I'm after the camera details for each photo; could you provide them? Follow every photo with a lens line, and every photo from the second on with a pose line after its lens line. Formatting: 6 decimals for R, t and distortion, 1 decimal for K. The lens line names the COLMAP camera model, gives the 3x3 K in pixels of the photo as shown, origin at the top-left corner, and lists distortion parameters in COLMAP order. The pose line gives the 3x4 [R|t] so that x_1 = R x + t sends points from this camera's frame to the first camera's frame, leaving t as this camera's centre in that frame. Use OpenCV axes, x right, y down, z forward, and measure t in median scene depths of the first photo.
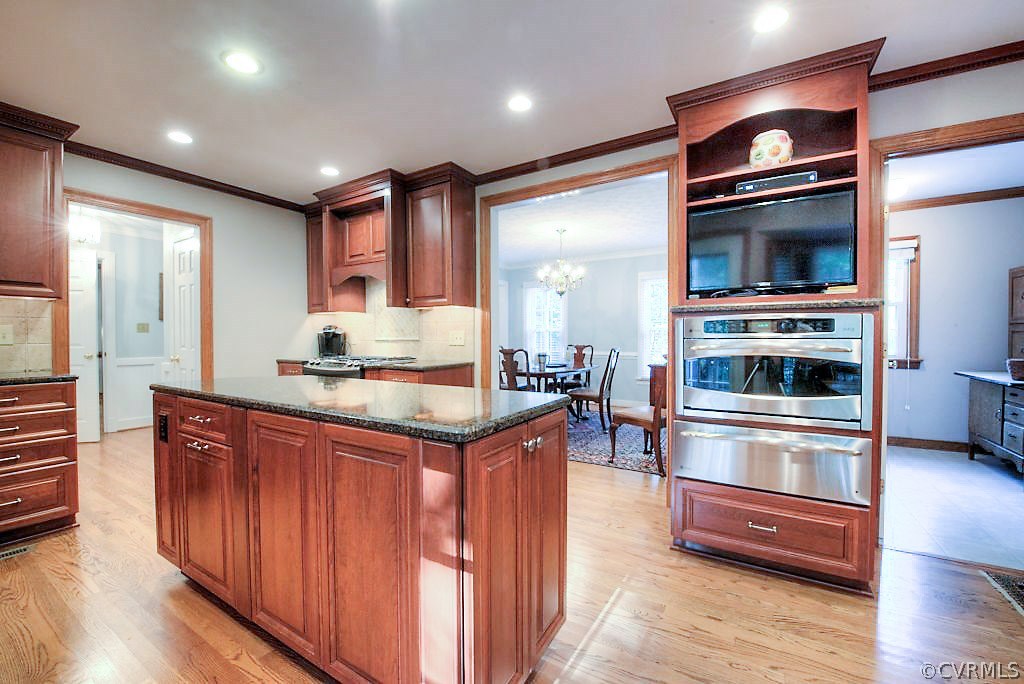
lens RADIAL K [[407.4, 0, 512.9], [0, 407.4, 342.6], [0, 0, 1]] dist [-0.016721, -0.002141]
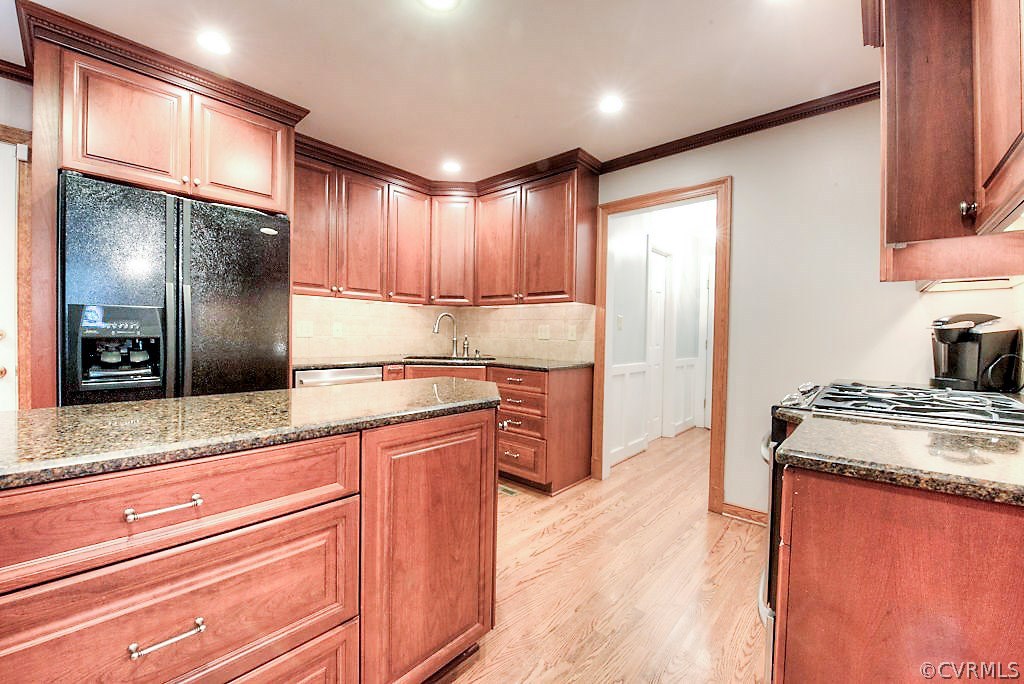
lens RADIAL K [[407.4, 0, 507.6], [0, 407.4, 344.1], [0, 0, 1]] dist [-0.016721, -0.002141]
pose [[-0.189622, 0.020955, -0.981633, 0.063850], [-0.030153, 0.999176, 0.027154, -0.010058], [0.981394, 0.034748, -0.188834, 0.775988]]
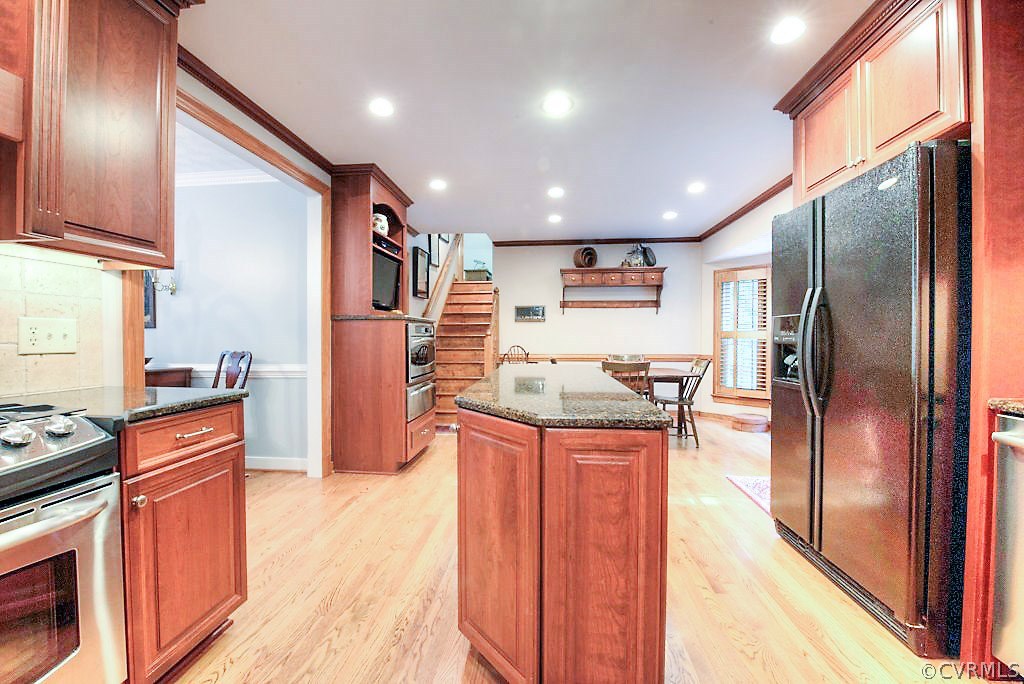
lens RADIAL K [[407.4, 0, 510.9], [0, 407.4, 340.6], [0, 0, 1]] dist [-0.016721, -0.002141]
pose [[-0.437301, -0.005093, 0.899301, -0.741755], [0.012188, 0.999859, 0.011590, -0.005370], [-0.899233, 0.016029, -0.437177, 0.818487]]
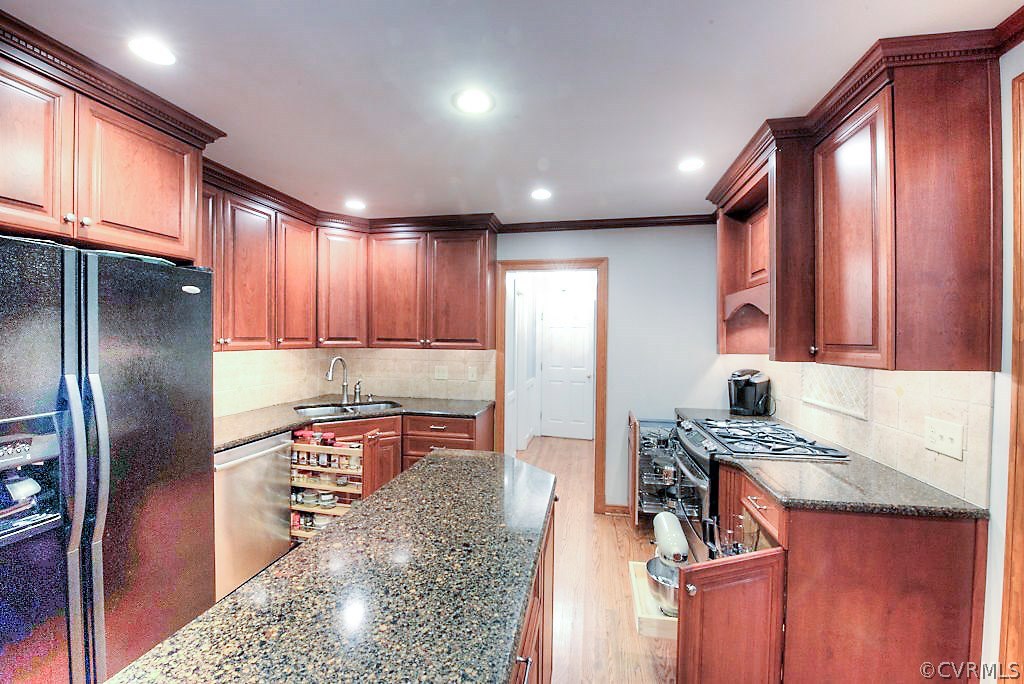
lens RADIAL K [[407.4, 0, 510.7], [0, 407.4, 341.8], [0, 0, 1]] dist [-0.016721, -0.002141]
pose [[0.339487, 0.014188, -0.940504, 0.106095], [-0.021019, 0.999751, 0.007494, -0.112525], [0.940376, 0.017224, 0.339701, 0.464425]]
